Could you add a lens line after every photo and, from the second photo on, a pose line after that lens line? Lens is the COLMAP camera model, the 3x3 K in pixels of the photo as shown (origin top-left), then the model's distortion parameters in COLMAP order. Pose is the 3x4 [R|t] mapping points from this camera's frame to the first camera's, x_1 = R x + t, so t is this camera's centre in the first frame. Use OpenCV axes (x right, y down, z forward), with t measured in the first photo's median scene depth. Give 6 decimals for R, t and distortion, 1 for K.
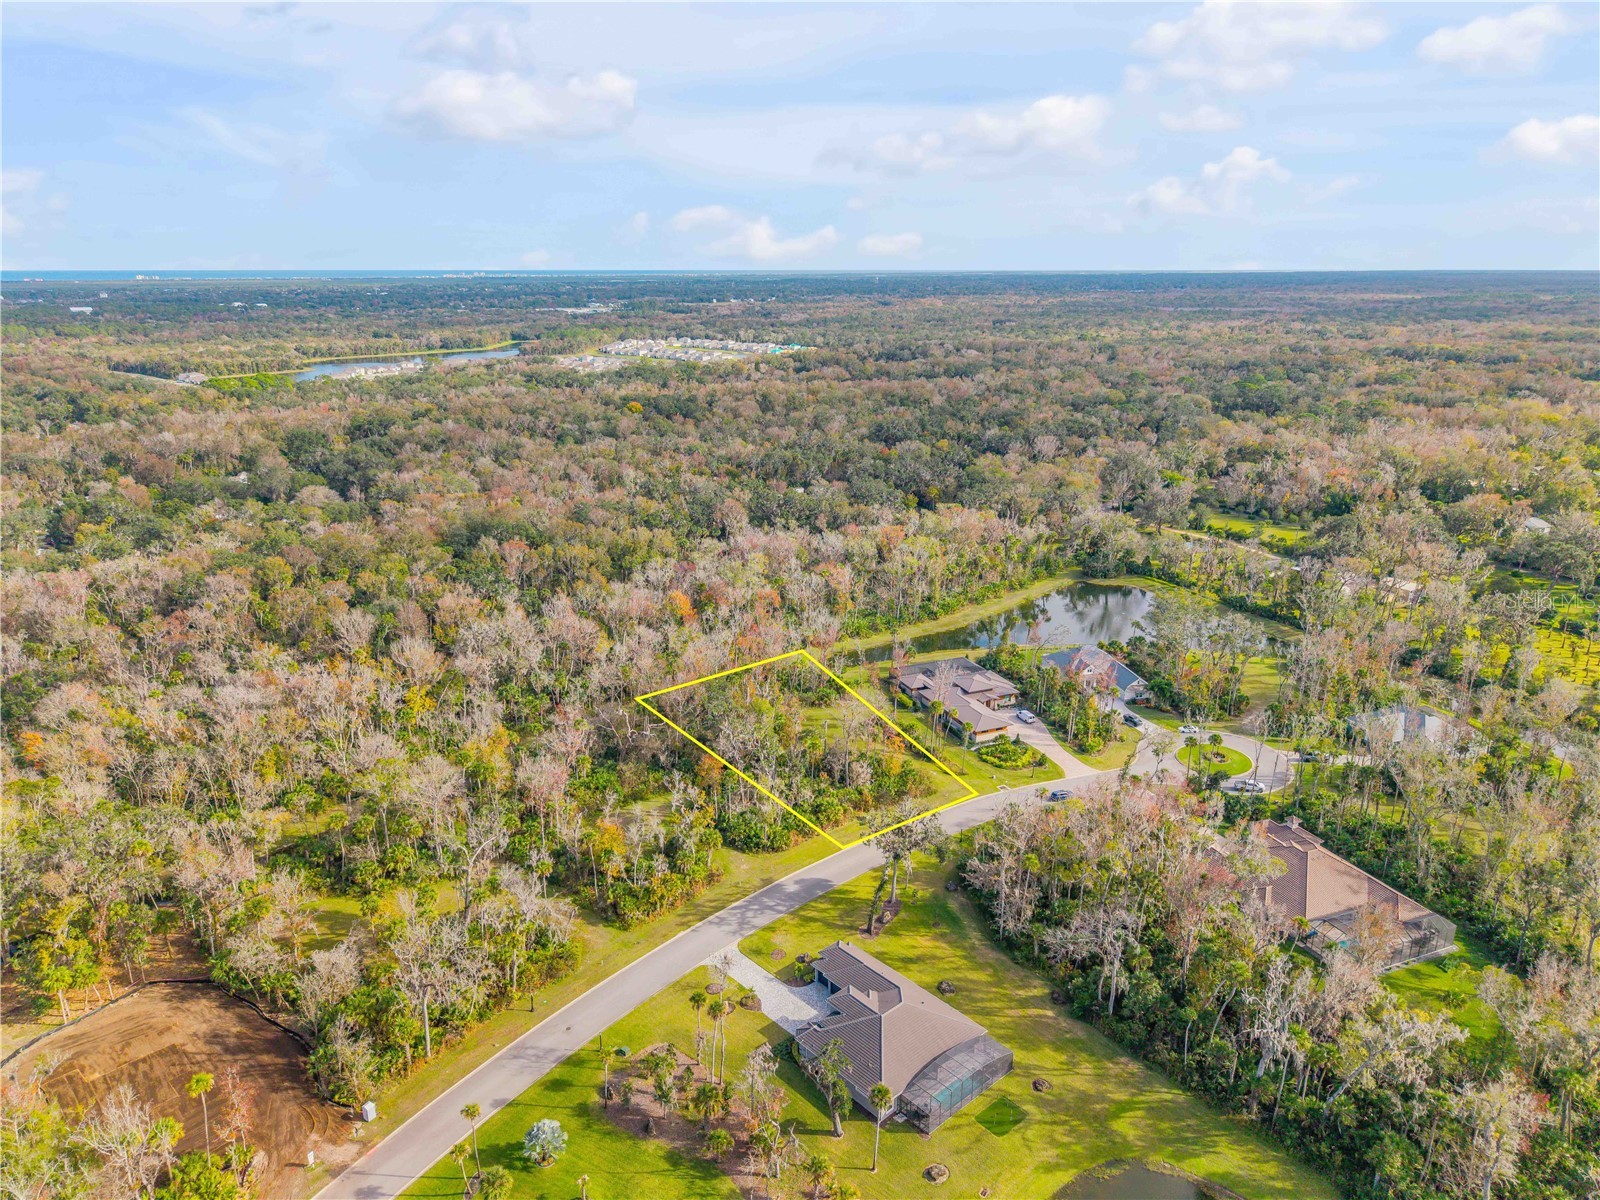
lens RADIAL K [[1090.3, 0, 800.0], [0, 1090.3, 600.0], [0, 0, 1]] dist [0.041955, -0.078449]
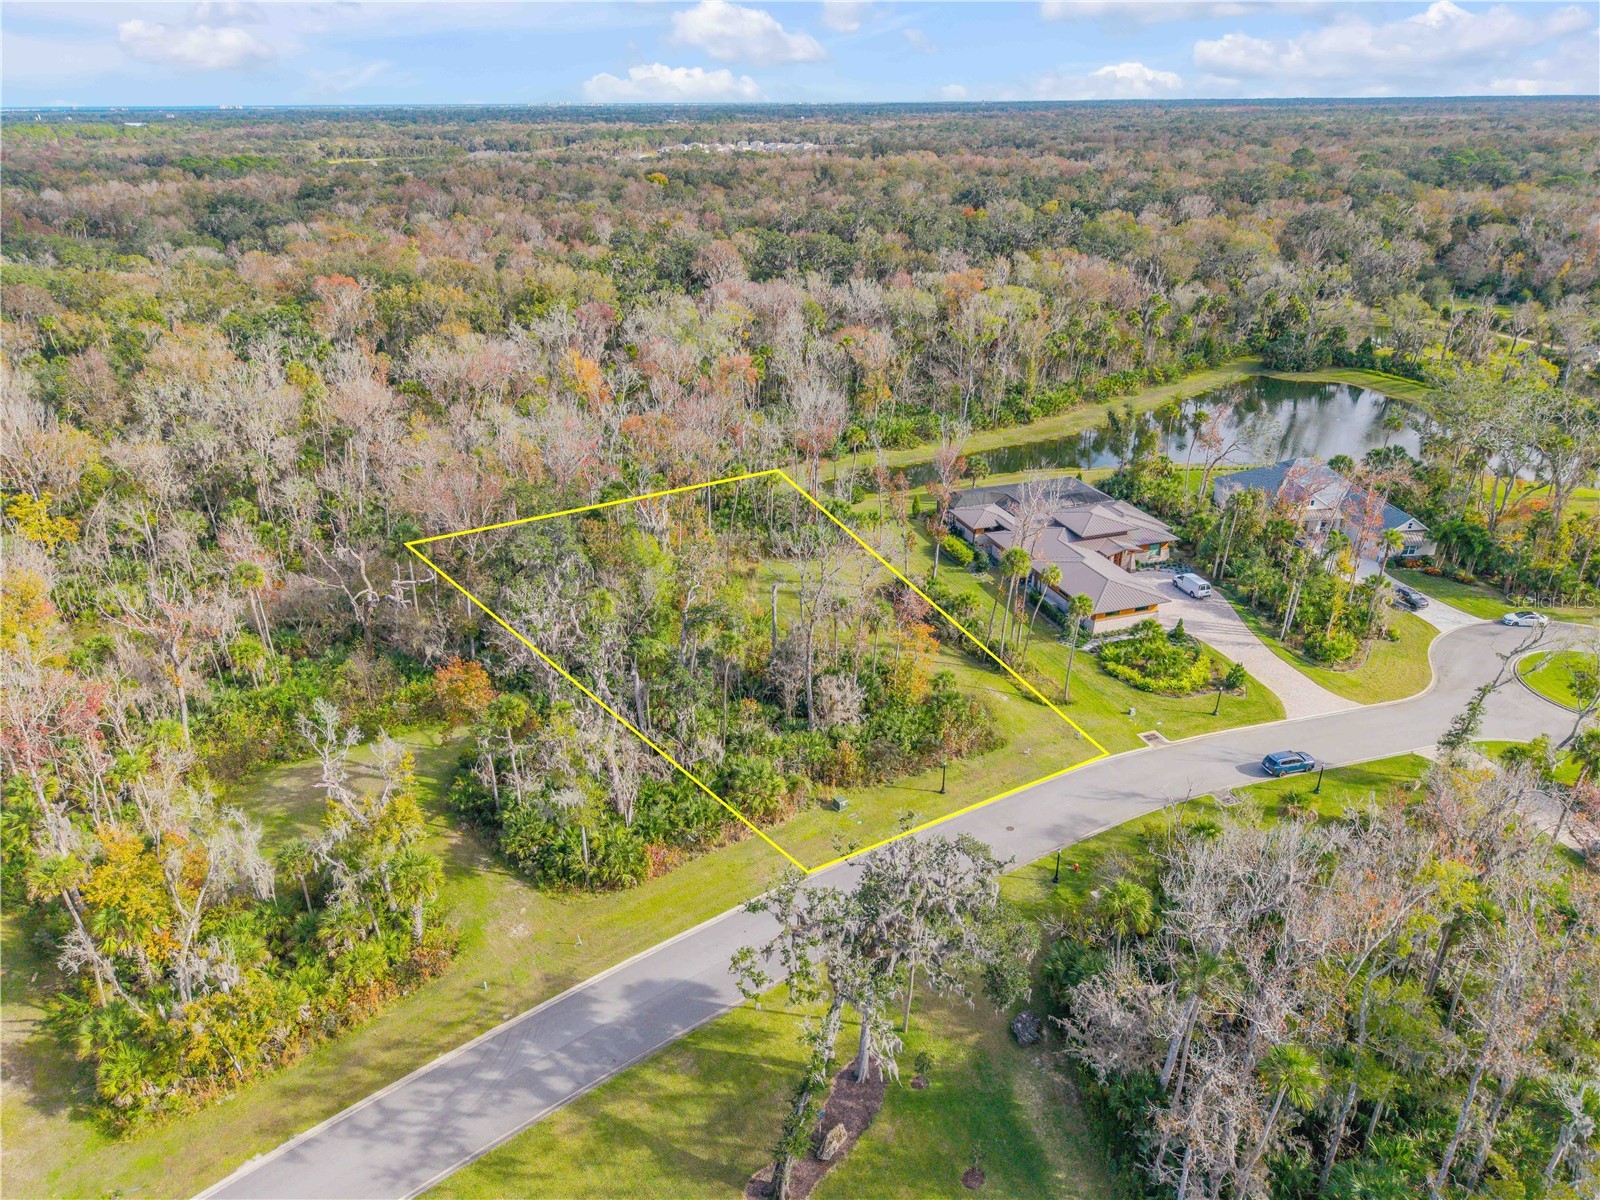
lens RADIAL K [[1090.3, 0, 800.0], [0, 1090.3, 600.0], [0, 0, 1]] dist [0.041955, -0.078449]
pose [[0.996171, 0.031039, -0.081729, 0.062478], [-0.019915, 0.990840, 0.133561, 0.046760], [0.085126, -0.131422, 0.987665, 0.458112]]
